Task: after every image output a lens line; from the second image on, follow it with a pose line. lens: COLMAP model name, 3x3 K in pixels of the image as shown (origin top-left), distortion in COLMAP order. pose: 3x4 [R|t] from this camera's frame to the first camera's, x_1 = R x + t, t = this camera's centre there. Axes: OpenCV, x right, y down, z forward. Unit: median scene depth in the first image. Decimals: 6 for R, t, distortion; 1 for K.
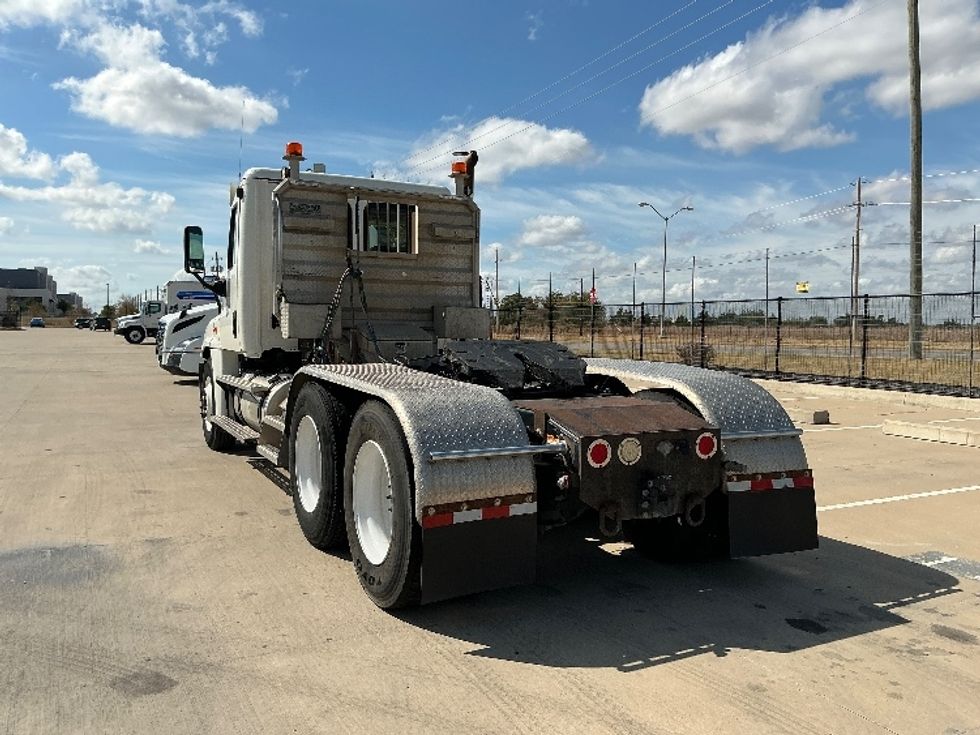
lens RADIAL K [[837.9, 0, 486.0], [0, 837.9, 367.5], [0, 0, 1]] dist [0.092454, -0.221700]
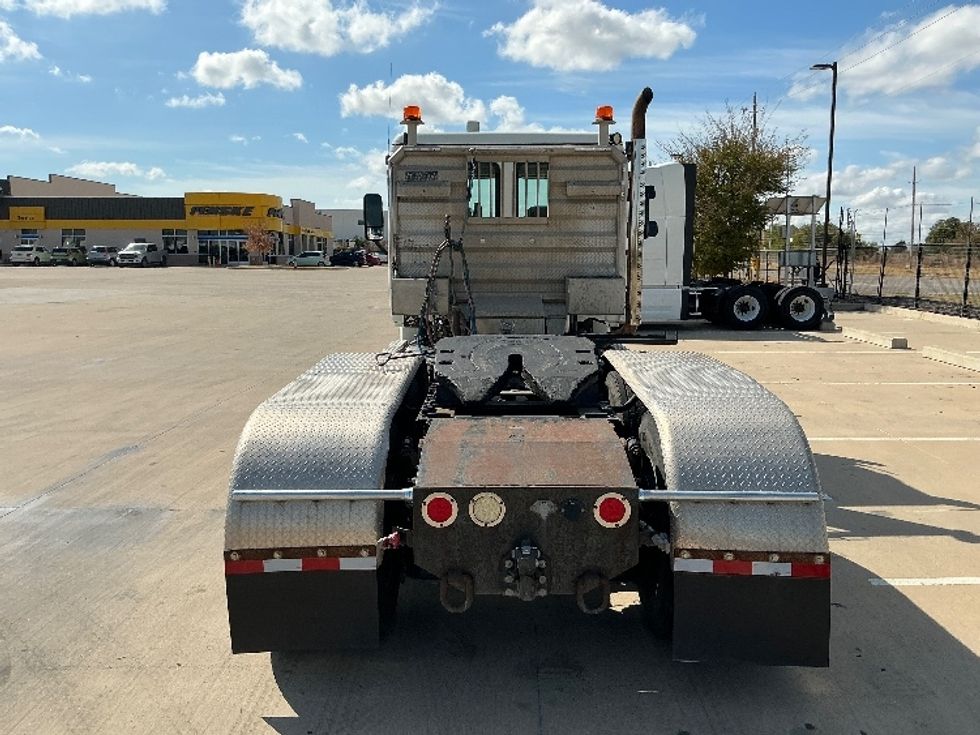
lens RADIAL K [[837.9, 0, 486.0], [0, 837.9, 367.5], [0, 0, 1]] dist [0.092454, -0.221700]
pose [[0.881488, 0.055409, -0.468944, 0.291126], [-0.015354, 0.995930, 0.088815, -0.055935], [0.471956, -0.071090, 0.878751, 0.177214]]
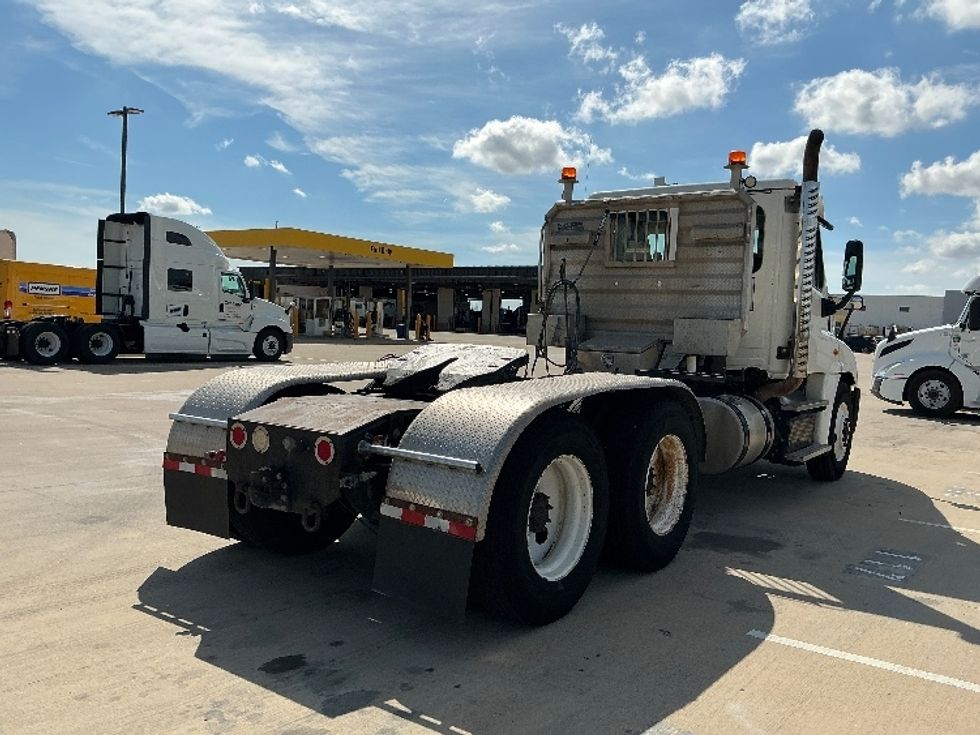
lens RADIAL K [[845.3, 0, 490.0], [0, 845.3, 367.5], [0, 0, 1]] dist [0.117615, -0.229680]
pose [[0.419520, 0.049757, -0.906381, 0.692076], [-0.082774, 0.996434, 0.016389, -0.017940], [0.903964, 0.068149, 0.422143, 0.438916]]
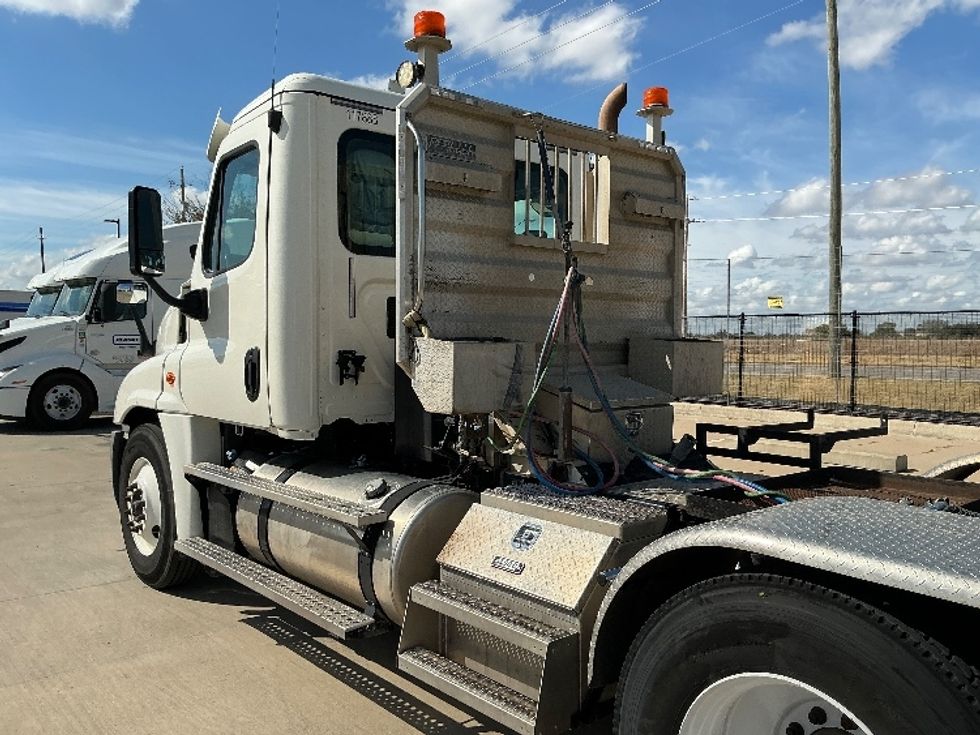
lens RADIAL K [[802.3, 0, 466.4], [0, 802.3, 355.9], [0, 0, 1]] dist [0.083364, -0.000312]
pose [[0.970524, -0.010427, 0.240780, -0.305778], [0.015872, 0.999660, -0.020686, -0.052792], [-0.240482, 0.023898, 0.970359, 0.509149]]
